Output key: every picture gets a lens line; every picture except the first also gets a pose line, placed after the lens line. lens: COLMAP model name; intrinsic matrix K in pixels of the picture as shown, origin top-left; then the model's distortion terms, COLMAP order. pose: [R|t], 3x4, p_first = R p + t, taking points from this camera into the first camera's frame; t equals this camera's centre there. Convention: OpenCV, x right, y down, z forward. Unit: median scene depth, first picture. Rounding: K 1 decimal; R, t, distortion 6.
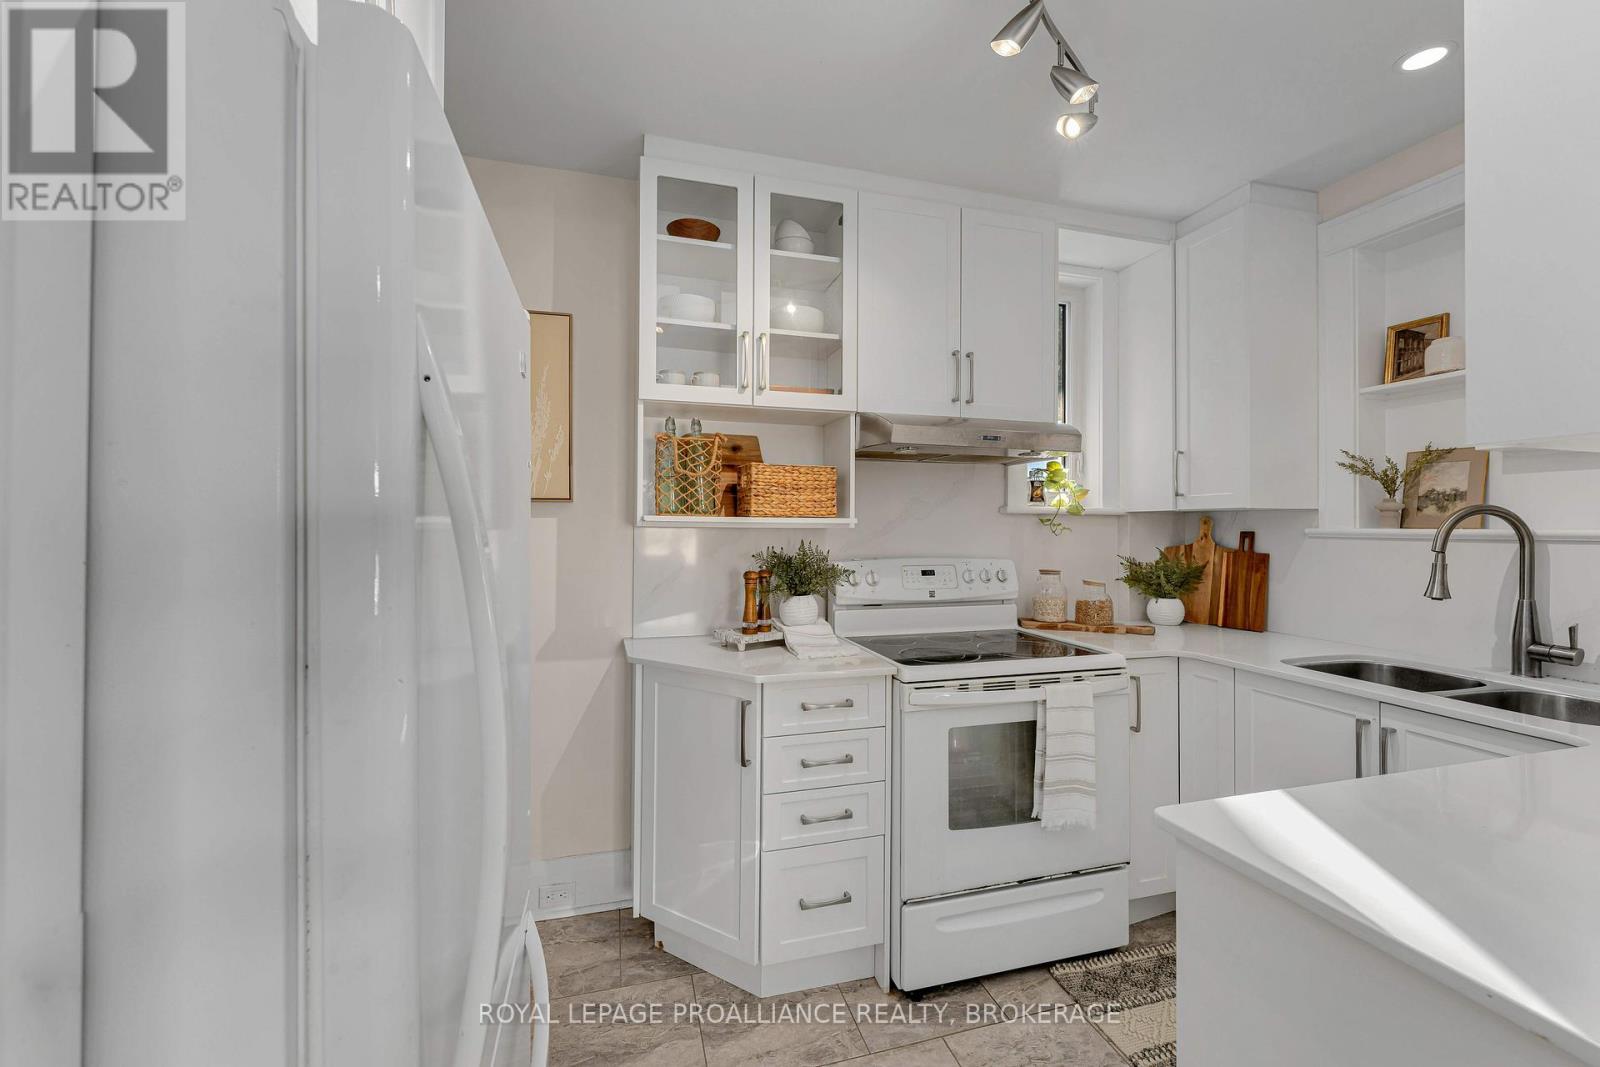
lens RADIAL K [[644.8, 0, 798.0], [0, 644.8, 521.9], [0, 0, 1]] dist [0.002813, -0.001164]
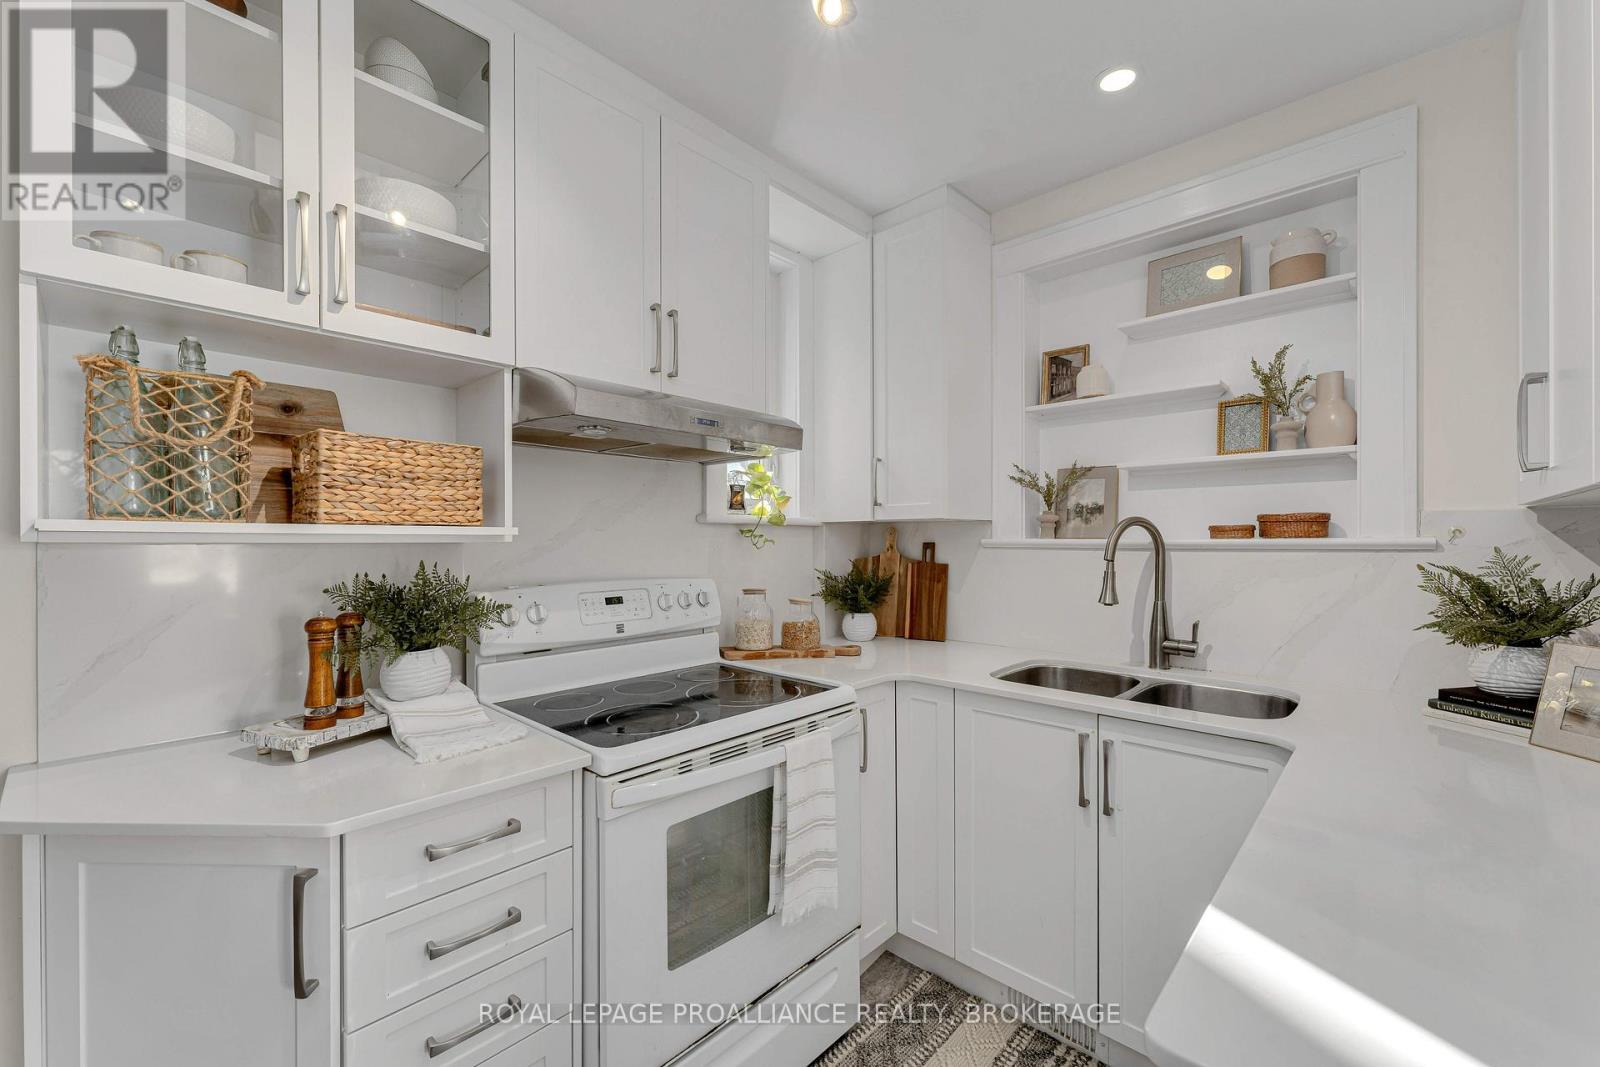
lens RADIAL K [[644.8, 0, 789.4], [0, 644.8, 542.4], [0, 0, 1]] dist [0.002813, -0.001164]
pose [[0.861307, -0.007890, 0.508024, -0.004485], [0.000811, 0.999899, 0.014154, 0.000793], [-0.508084, -0.011779, 0.861227, 0.285816]]
